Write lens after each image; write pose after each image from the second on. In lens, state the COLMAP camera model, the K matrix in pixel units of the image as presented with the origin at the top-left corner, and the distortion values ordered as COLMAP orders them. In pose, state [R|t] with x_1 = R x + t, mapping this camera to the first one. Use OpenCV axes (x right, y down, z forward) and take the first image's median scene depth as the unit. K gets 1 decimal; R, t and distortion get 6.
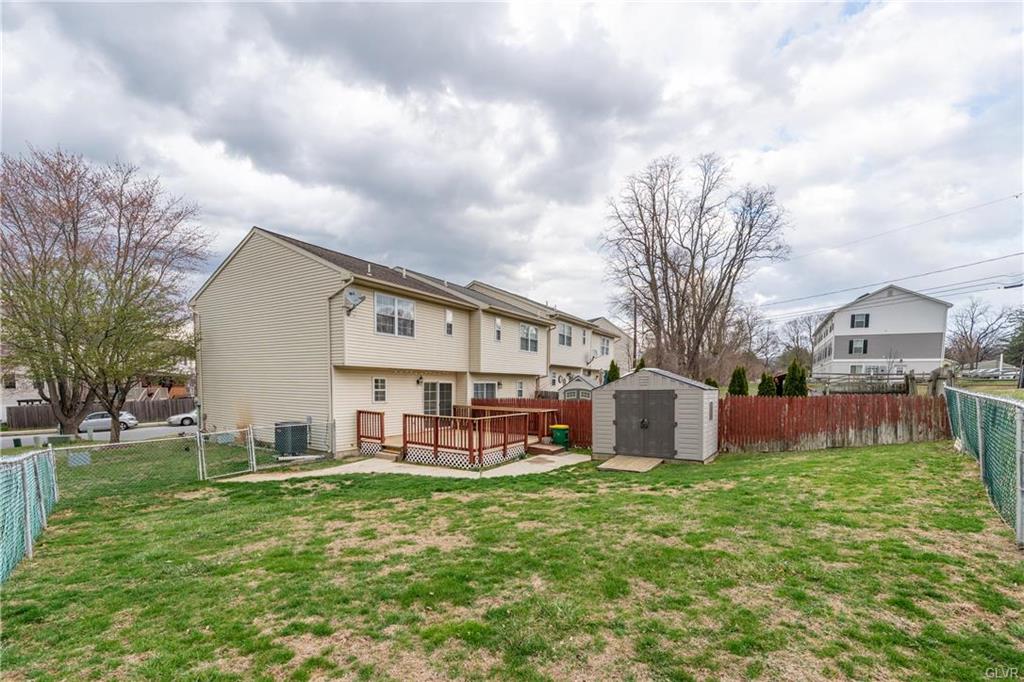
lens RADIAL K [[445.3, 0, 512.5], [0, 445.3, 400.8], [0, 0, 1]] dist [0.001582, 0.000101]
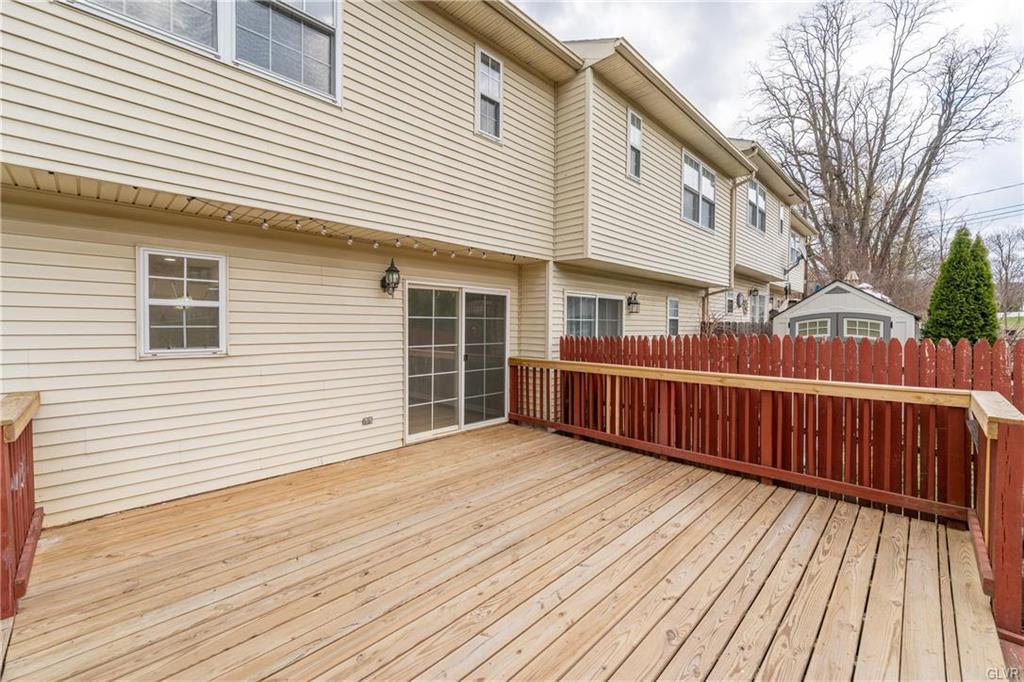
lens RADIAL K [[423.1, 0, 506.6], [0, 423.1, 338.7], [0, 0, 1]] dist [-0.001280, -0.000215]
pose [[0.976272, -0.001180, -0.216547, -0.065857], [-0.000334, 0.999976, -0.006953, -0.002907], [0.216550, 0.006860, 0.976248, 0.712708]]
